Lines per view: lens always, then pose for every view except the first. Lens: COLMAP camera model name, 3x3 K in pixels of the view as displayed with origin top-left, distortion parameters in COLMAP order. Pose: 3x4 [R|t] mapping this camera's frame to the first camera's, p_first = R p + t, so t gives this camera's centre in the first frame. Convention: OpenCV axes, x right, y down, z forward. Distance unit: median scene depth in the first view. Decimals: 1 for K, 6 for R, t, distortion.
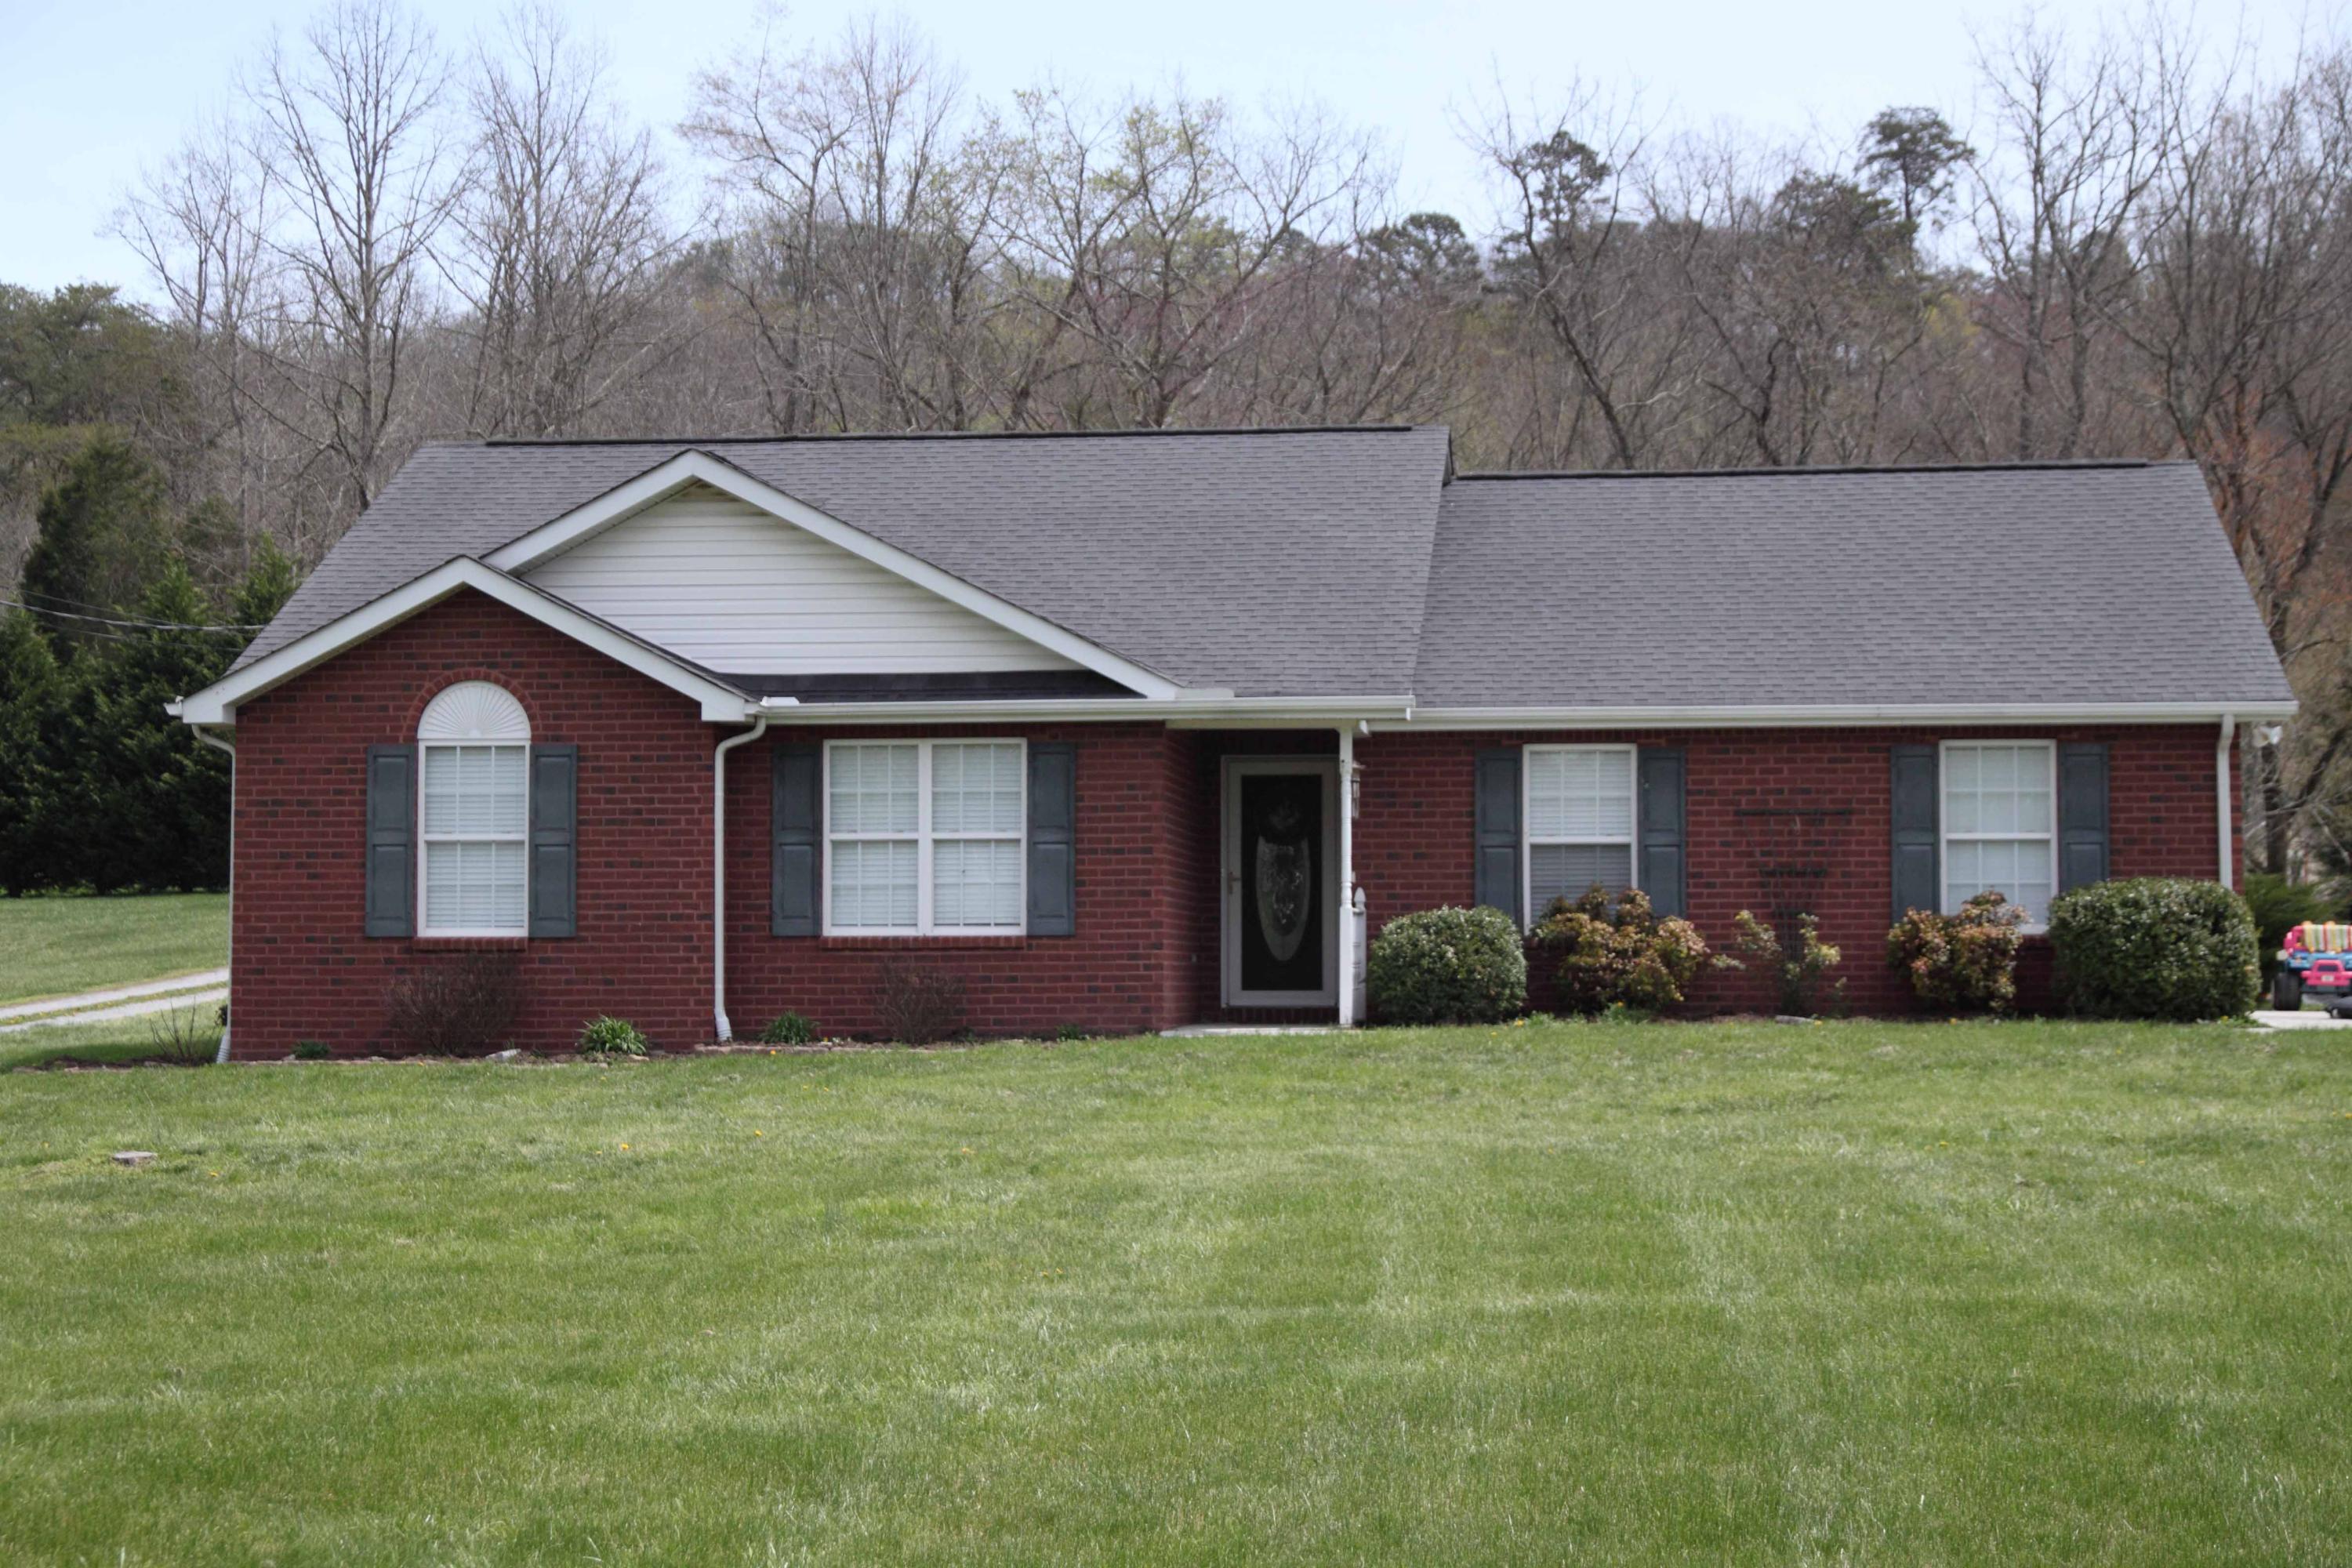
lens RADIAL K [[3759.2, 0, 1176.0], [0, 3759.2, 784.0], [0, 0, 1]] dist [0.023886, 0.109724]
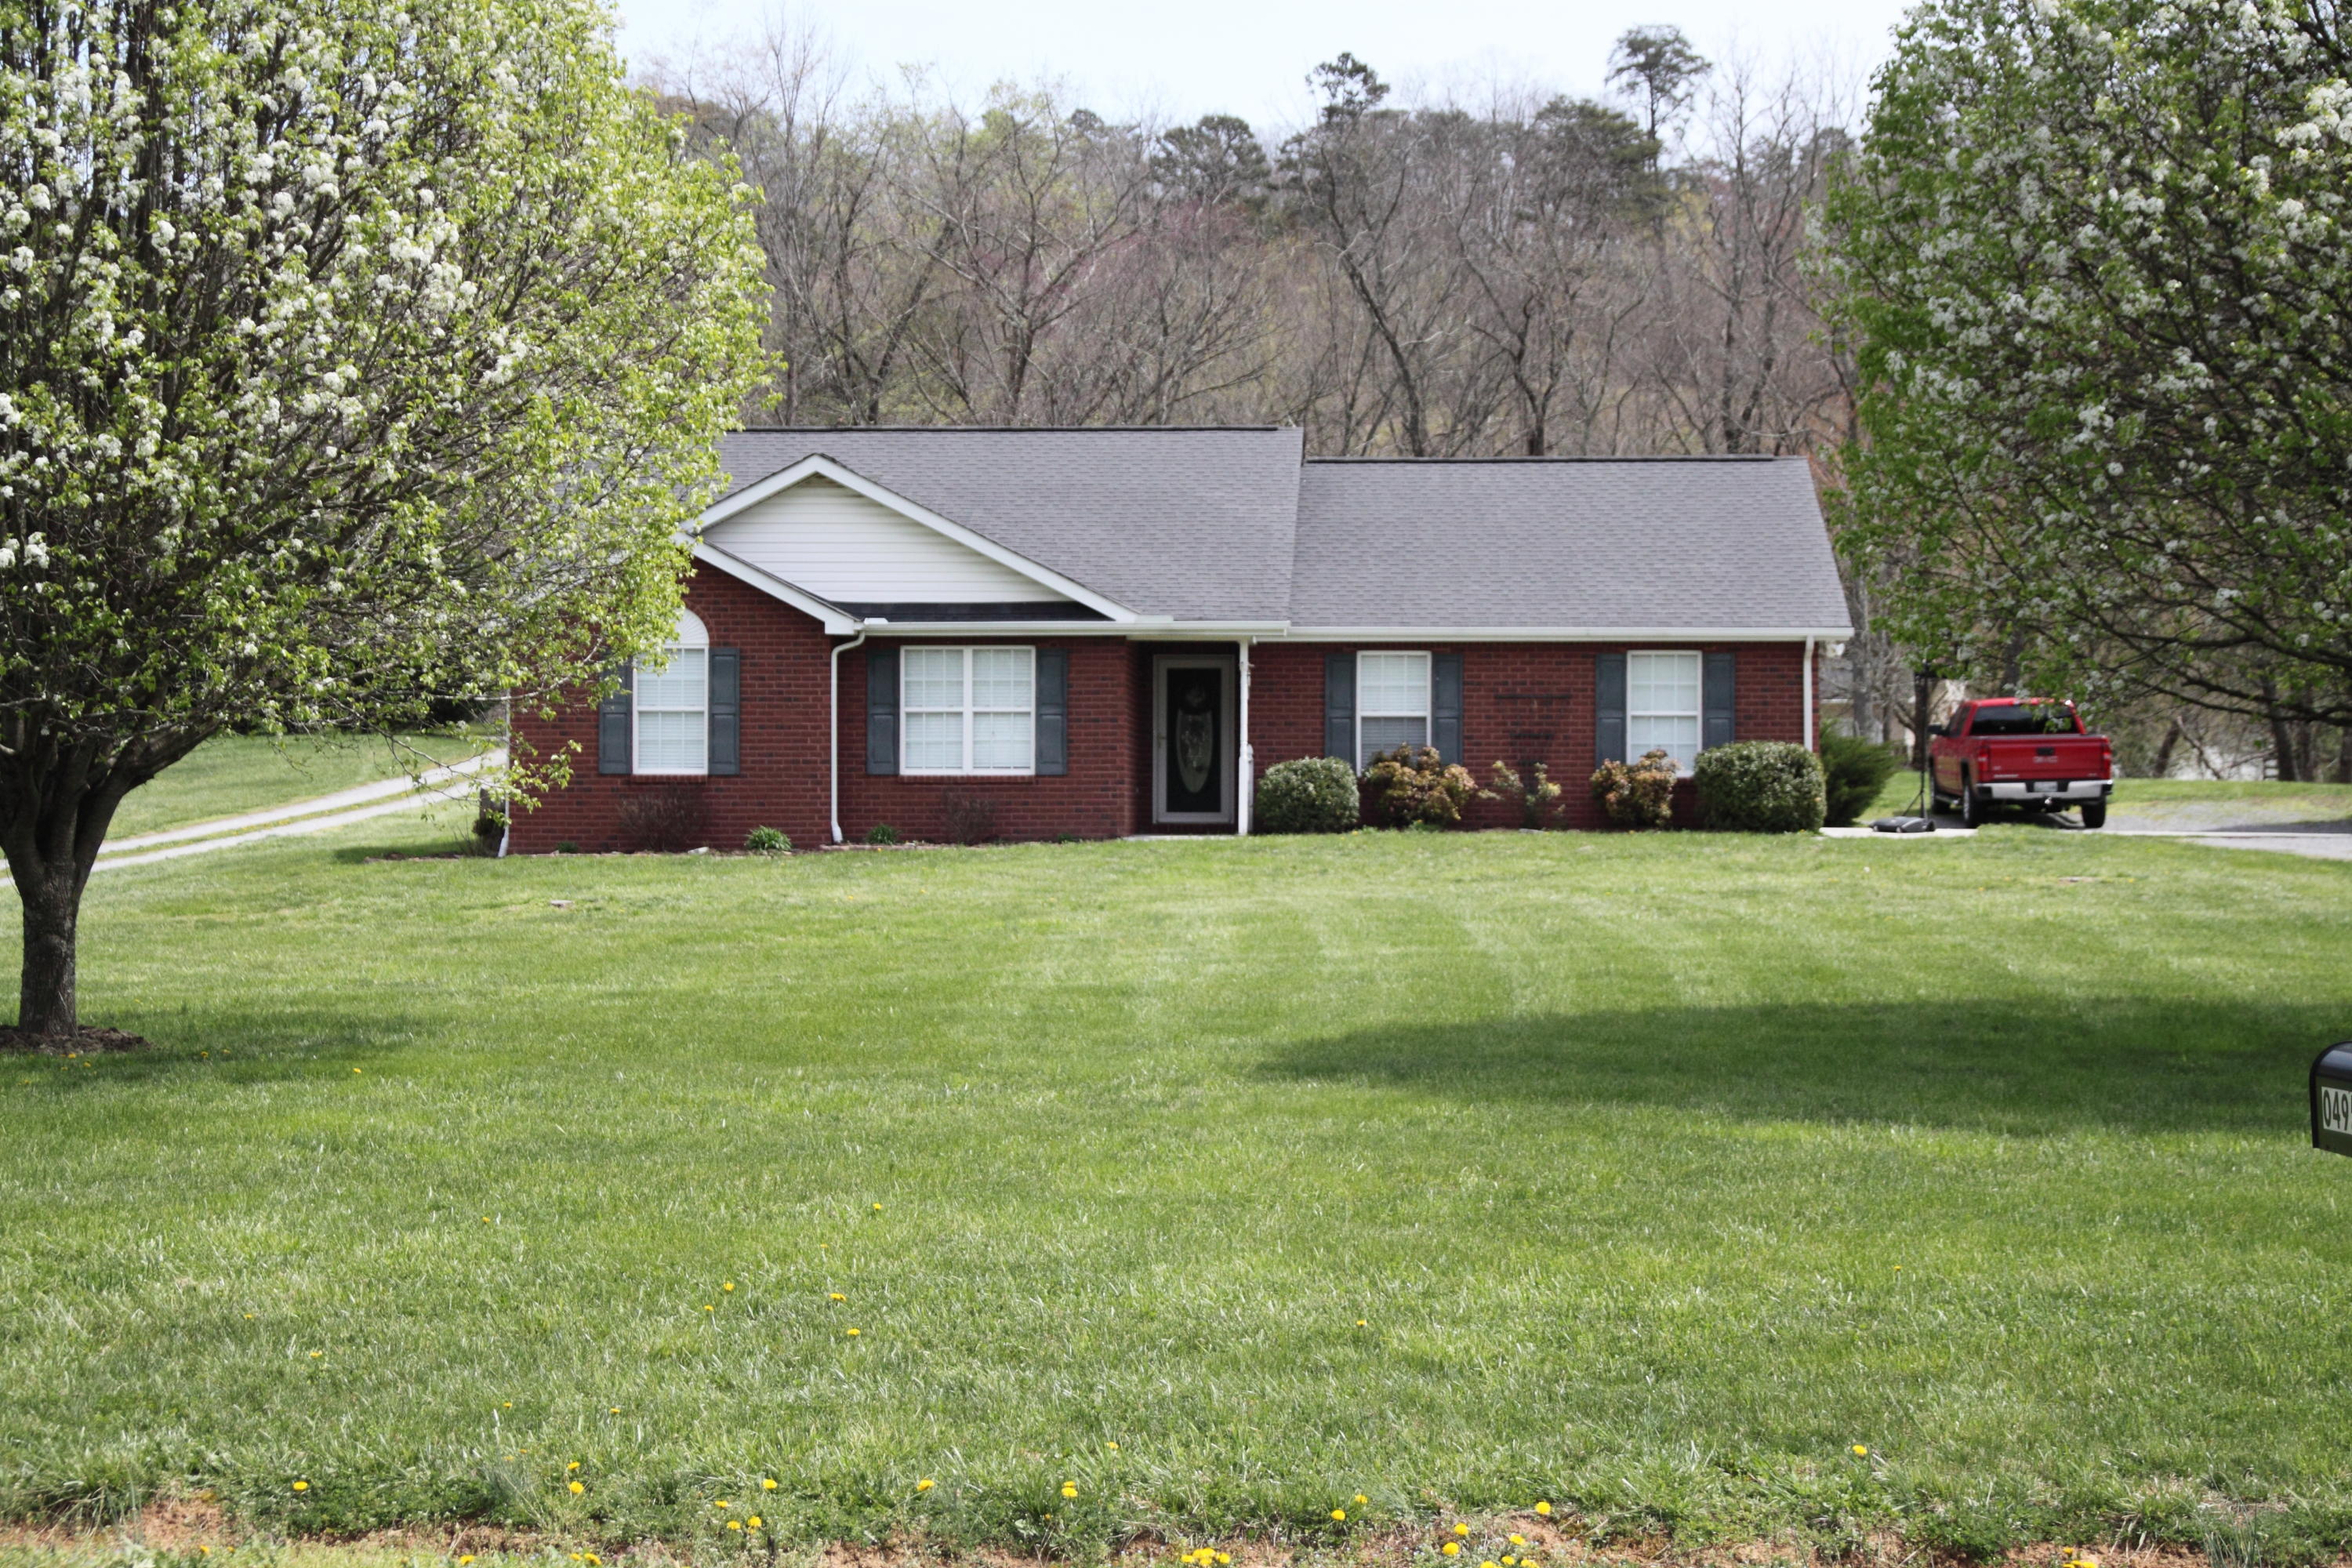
lens RADIAL K [[3759.2, 0, 1176.0], [0, 3759.2, 784.0], [0, 0, 1]] dist [0.023886, 0.109724]
pose [[0.997911, 0.004620, 0.064440, -0.080705], [-0.007425, 0.999032, 0.043357, -0.022776], [-0.064177, -0.043745, 0.996979, -0.528475]]
